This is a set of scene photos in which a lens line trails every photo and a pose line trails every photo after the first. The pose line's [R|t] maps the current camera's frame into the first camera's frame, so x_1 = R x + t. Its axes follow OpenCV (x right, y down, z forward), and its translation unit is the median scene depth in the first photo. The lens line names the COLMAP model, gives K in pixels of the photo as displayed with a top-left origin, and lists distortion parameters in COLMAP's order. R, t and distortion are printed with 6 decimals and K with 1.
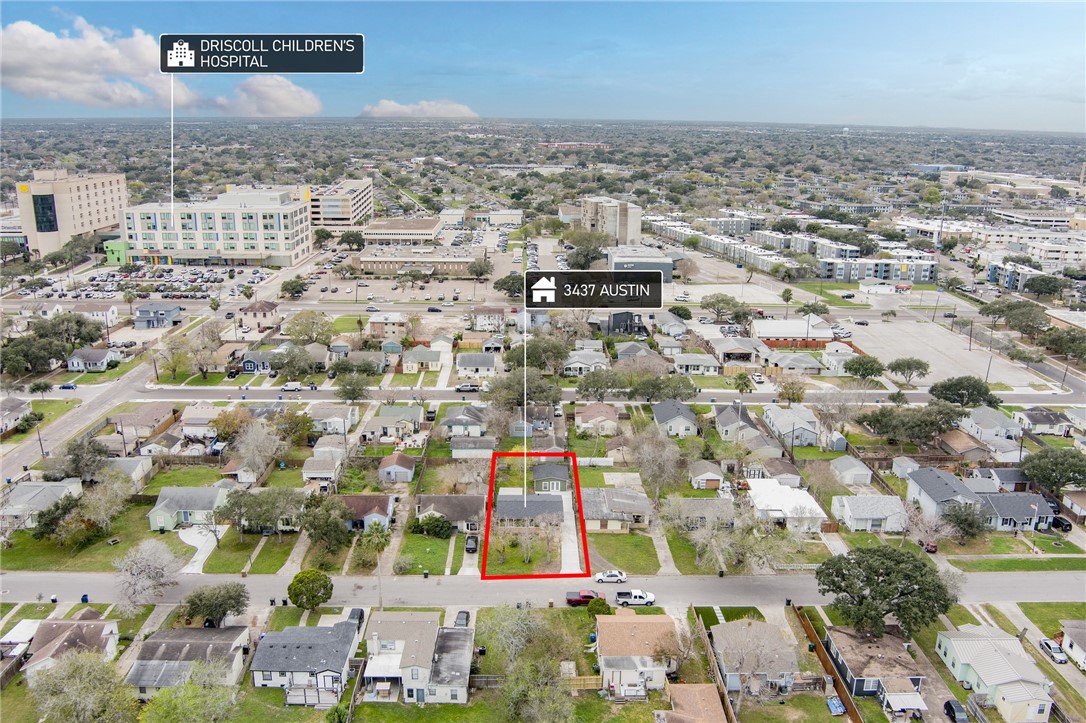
lens RADIAL K [[893.8, 0, 543.0], [0, 893.8, 361.5], [0, 0, 1]] dist [-0.076245, 0.009353]
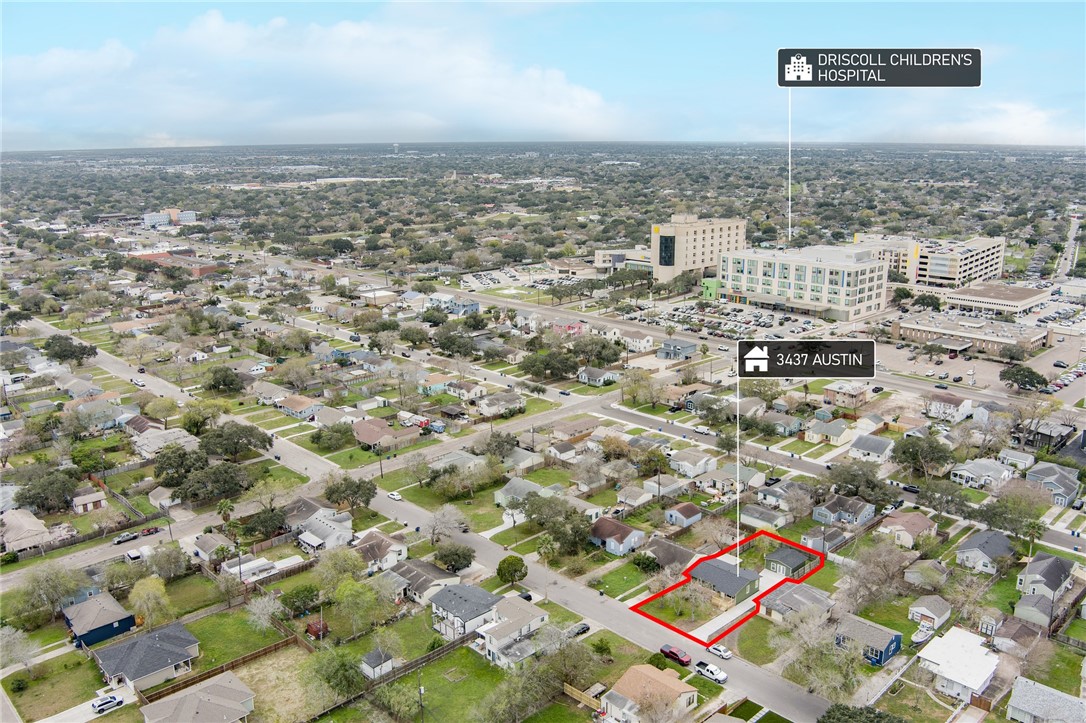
lens RADIAL K [[893.8, 0, 543.0], [0, 893.8, 361.5], [0, 0, 1]] dist [-0.076245, 0.009353]
pose [[0.678790, 0.166567, -0.715192, 0.240062], [-0.184180, 0.981421, 0.053766, -0.050450], [0.710860, 0.095228, 0.696857, 0.004905]]
